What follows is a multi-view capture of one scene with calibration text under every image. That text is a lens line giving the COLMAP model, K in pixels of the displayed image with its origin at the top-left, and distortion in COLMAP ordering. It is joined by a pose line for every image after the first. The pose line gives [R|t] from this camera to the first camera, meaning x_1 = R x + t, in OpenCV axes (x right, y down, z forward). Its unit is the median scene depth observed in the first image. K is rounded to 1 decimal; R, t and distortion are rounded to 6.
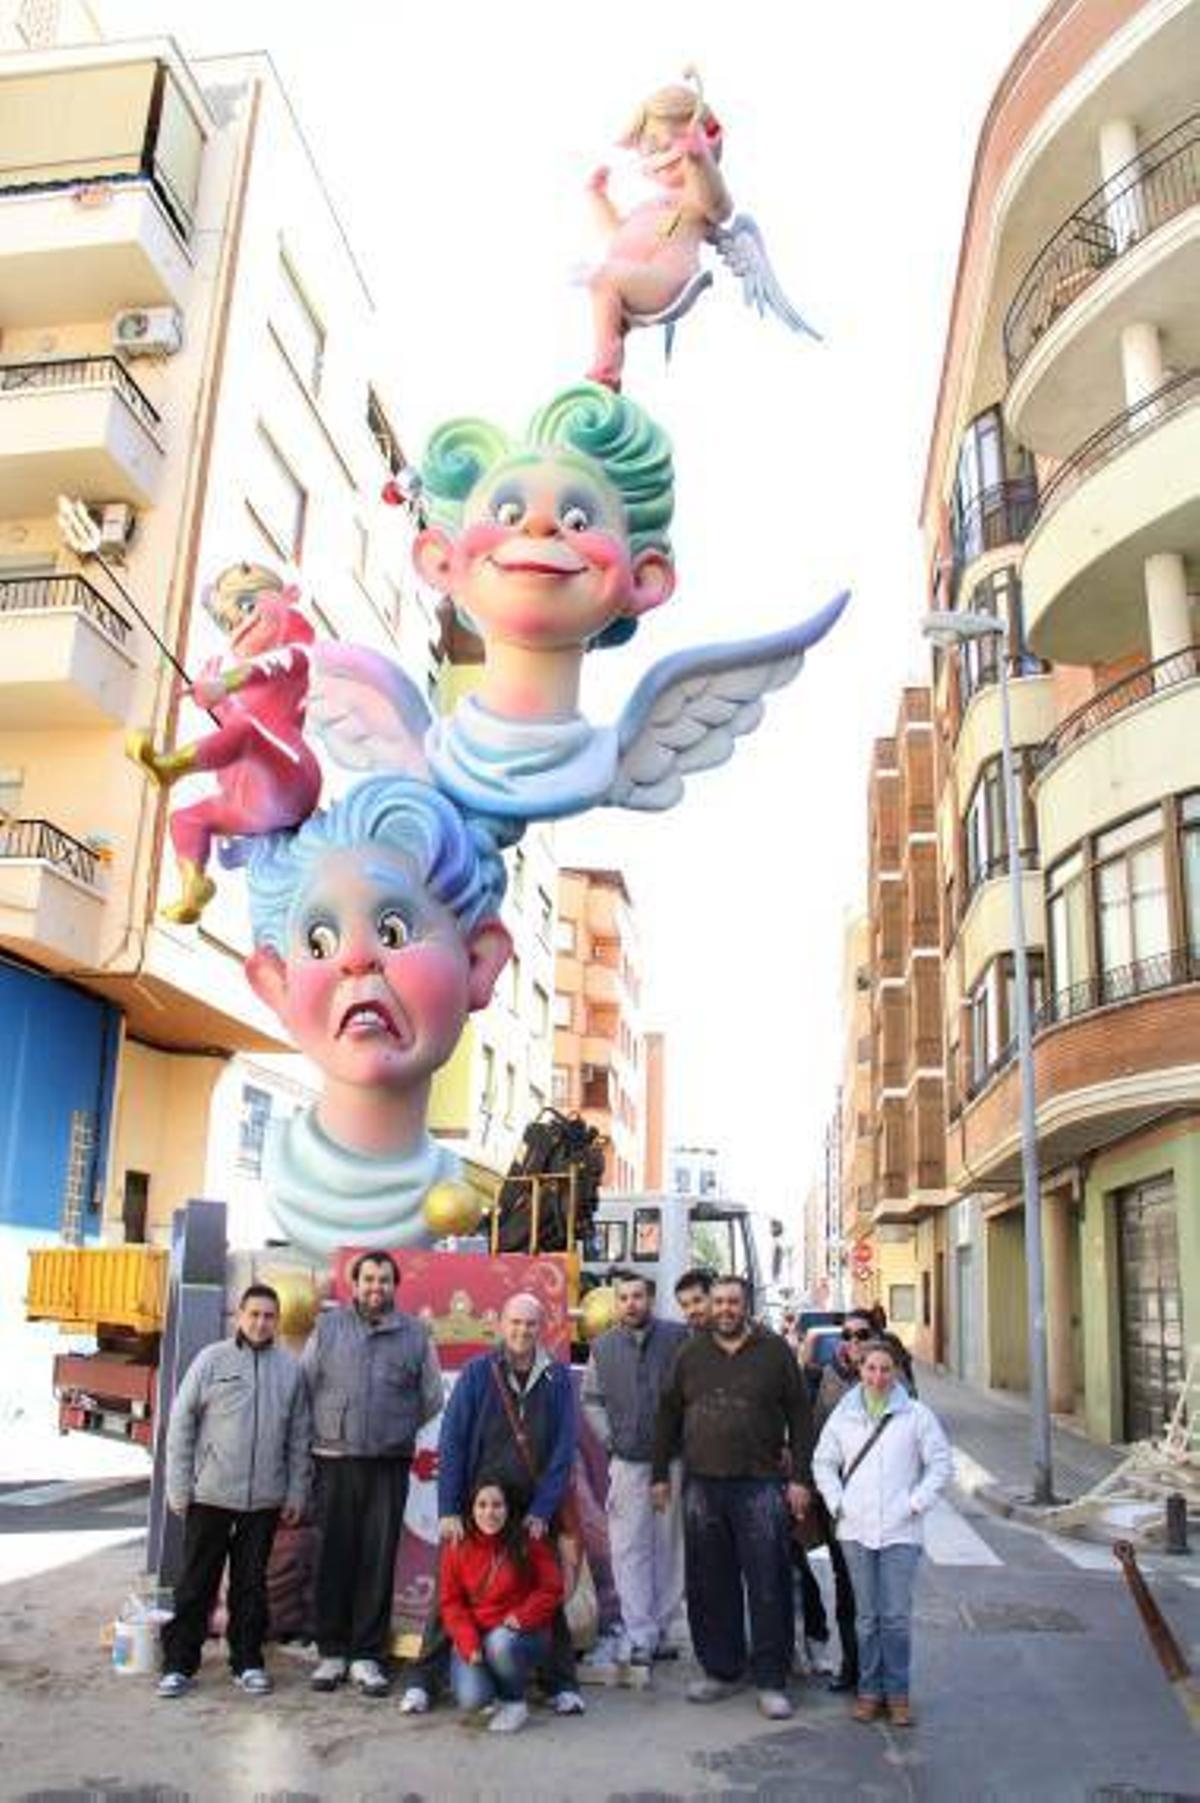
lens RADIAL K [[1473.0, 0, 600.0], [0, 1473.0, 901.5], [0, 0, 1]] dist [-0.171233, 0.113739]
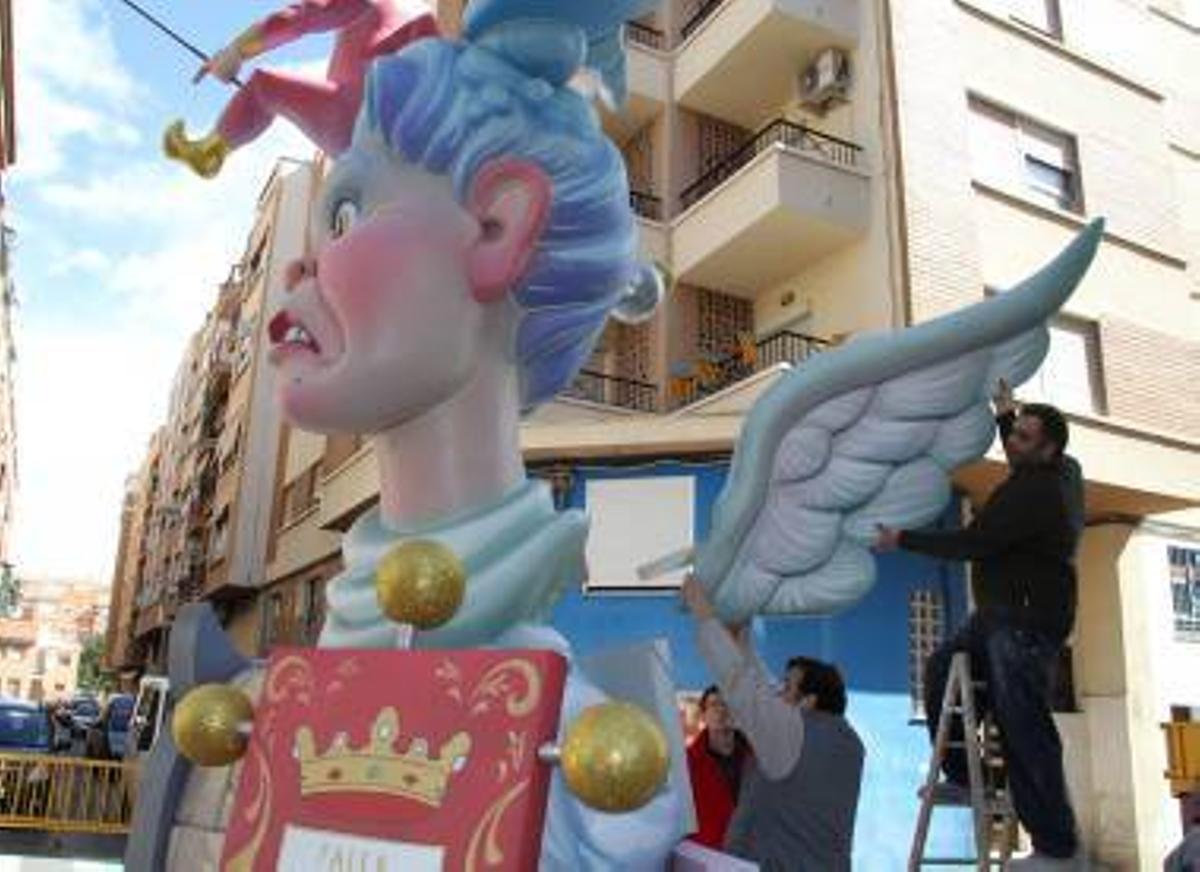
lens RADIAL K [[1077.5, 0, 600.0], [0, 1077.5, 436.0], [0, 0, 1]] dist [-0.145404, -0.000326]
pose [[0.563478, -0.233412, -0.792472, 0.165215], [0.193841, 0.969832, -0.147823, 0.113773], [0.803068, -0.070319, 0.591724, 0.385767]]
